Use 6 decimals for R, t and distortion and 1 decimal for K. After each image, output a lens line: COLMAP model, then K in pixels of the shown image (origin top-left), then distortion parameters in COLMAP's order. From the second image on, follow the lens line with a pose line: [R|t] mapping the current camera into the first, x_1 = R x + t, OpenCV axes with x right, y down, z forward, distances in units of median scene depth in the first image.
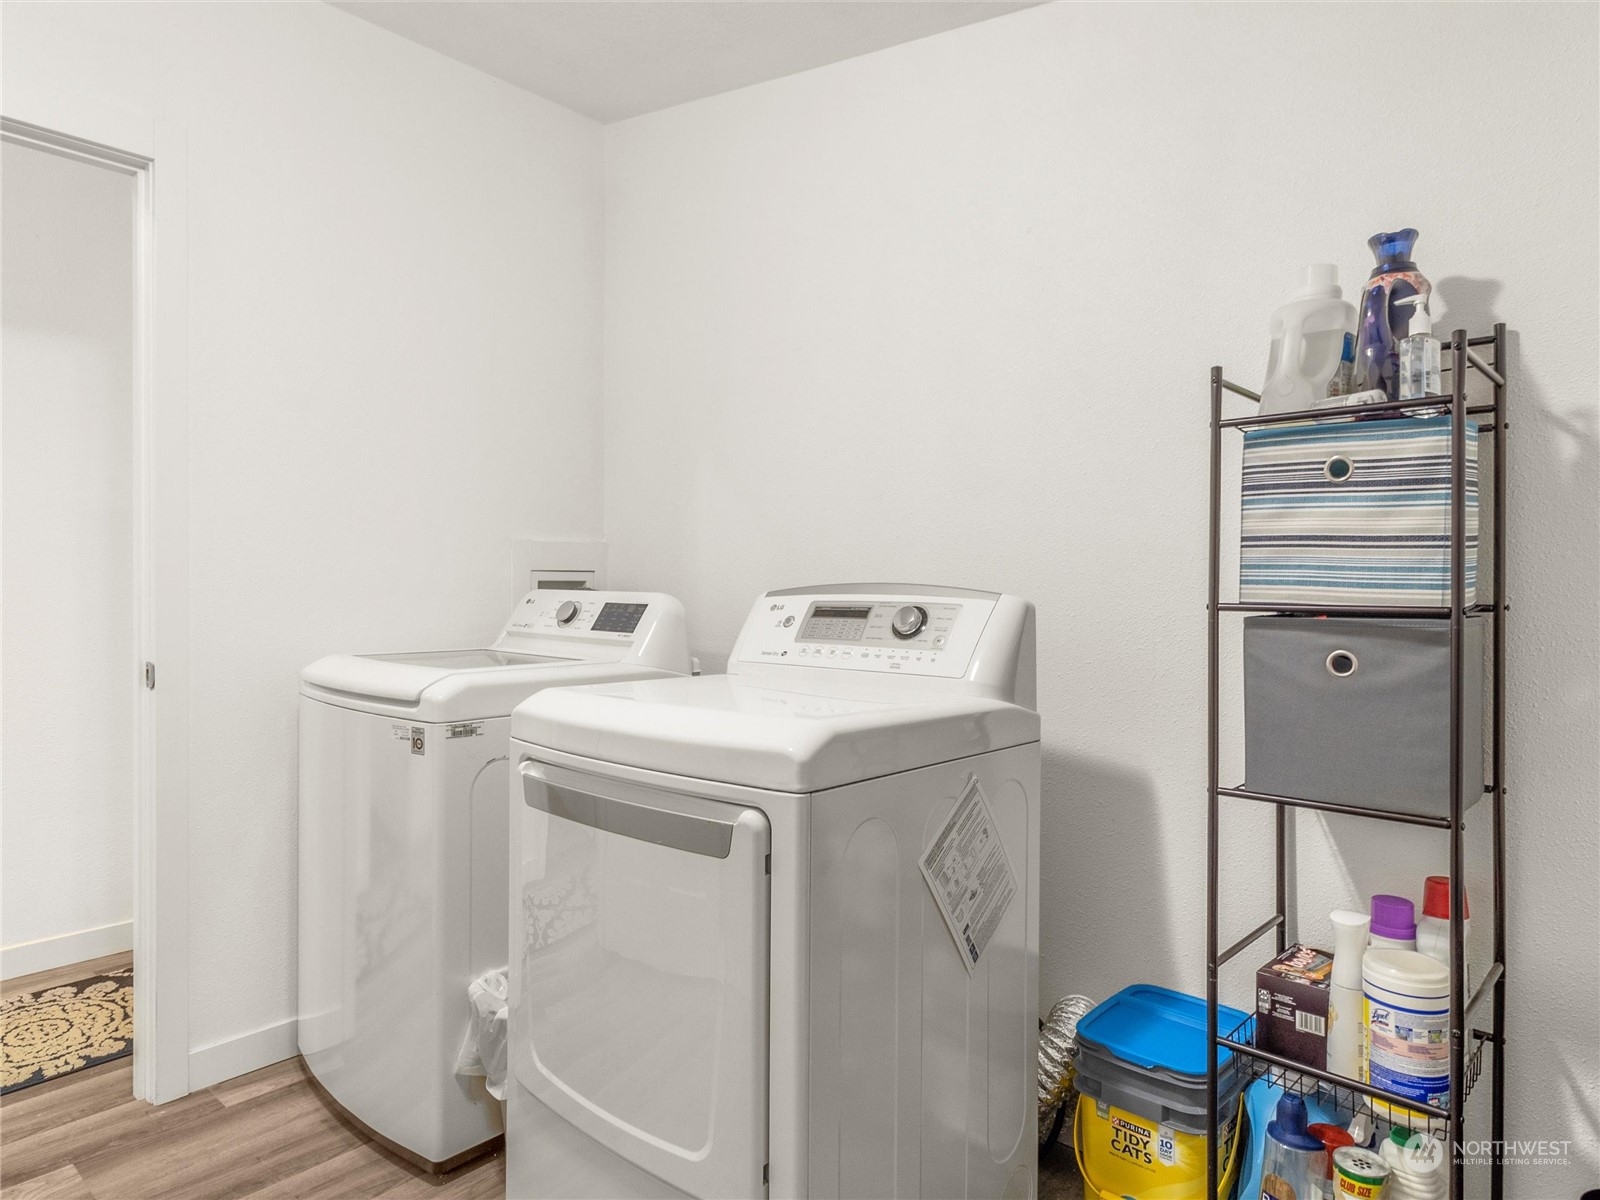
lens RADIAL K [[1029.5, 0, 784.9], [0, 1029.5, 561.9], [0, 0, 1]] dist [0.006504, 0.005827]
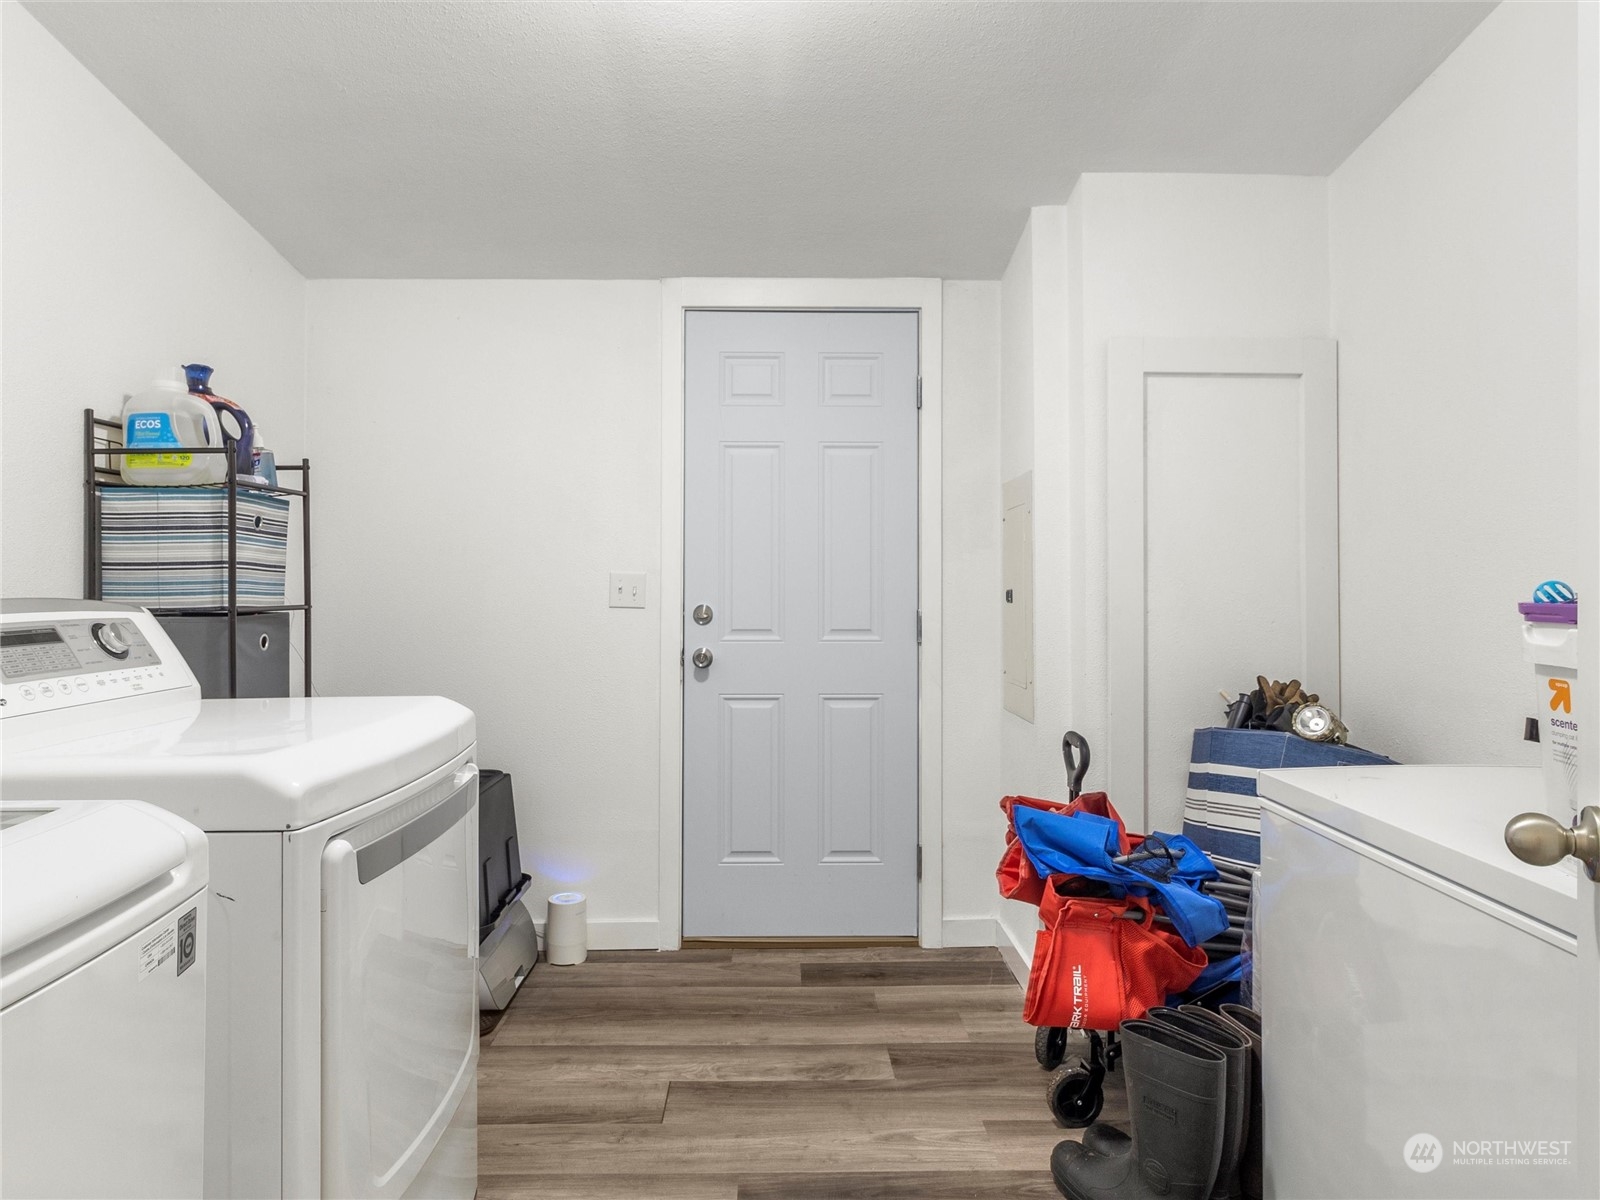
lens RADIAL K [[1029.5, 0, 784.9], [0, 1029.5, 561.9], [0, 0, 1]] dist [0.006504, 0.005827]
pose [[-0.674351, 0.014272, 0.738273, -1.093177], [-0.007568, 0.999627, -0.026238, 0.011283], [-0.738372, -0.023281, -0.673992, 1.368420]]
